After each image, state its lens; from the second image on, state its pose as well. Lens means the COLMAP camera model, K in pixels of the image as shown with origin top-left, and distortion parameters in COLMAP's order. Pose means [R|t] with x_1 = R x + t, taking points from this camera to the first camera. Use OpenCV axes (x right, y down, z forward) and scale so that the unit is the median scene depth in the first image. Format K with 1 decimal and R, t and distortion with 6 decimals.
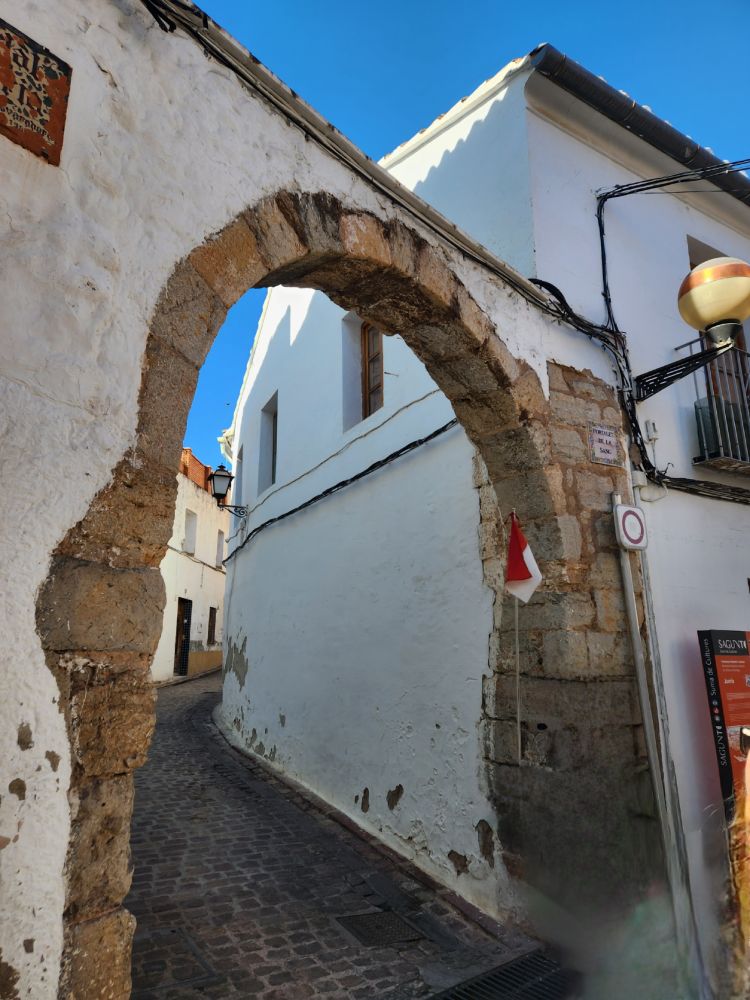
lens RADIAL K [[674.8, 0, 371.0], [0, 674.8, 502.6], [0, 0, 1]] dist [0.078092, -0.067859]
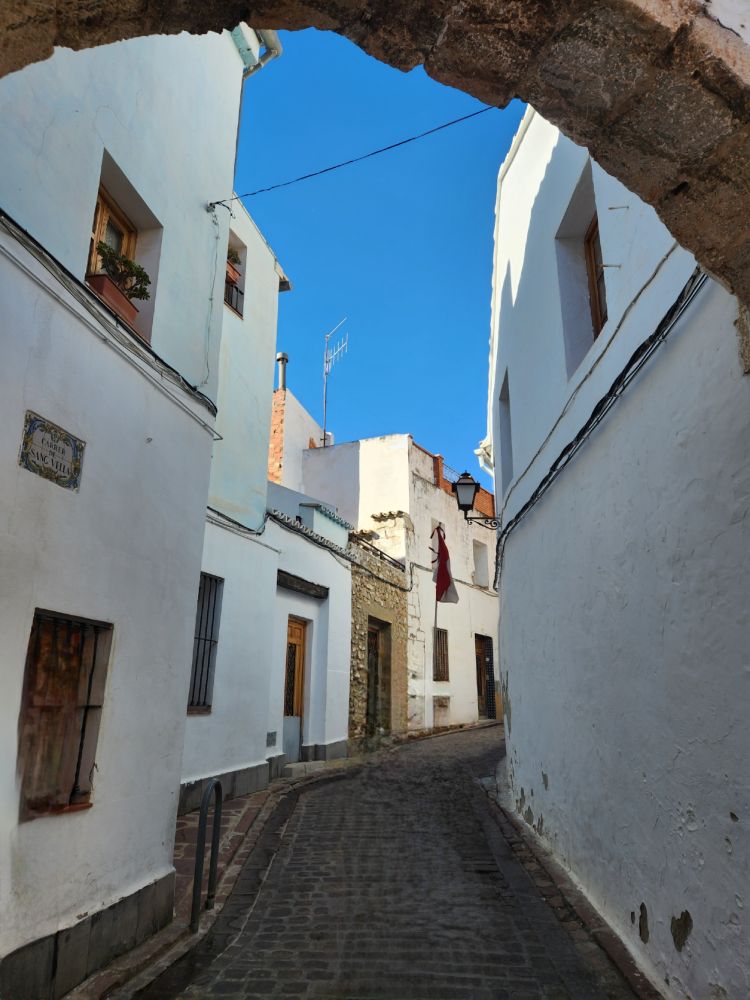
lens RADIAL K [[674.8, 0, 371.0], [0, 674.8, 502.6], [0, 0, 1]] dist [0.078092, -0.067859]
pose [[0.887373, -0.123523, -0.444198, 0.083646], [0.096069, 0.991833, -0.083893, 0.069313], [0.450933, 0.031771, 0.891992, 0.262708]]
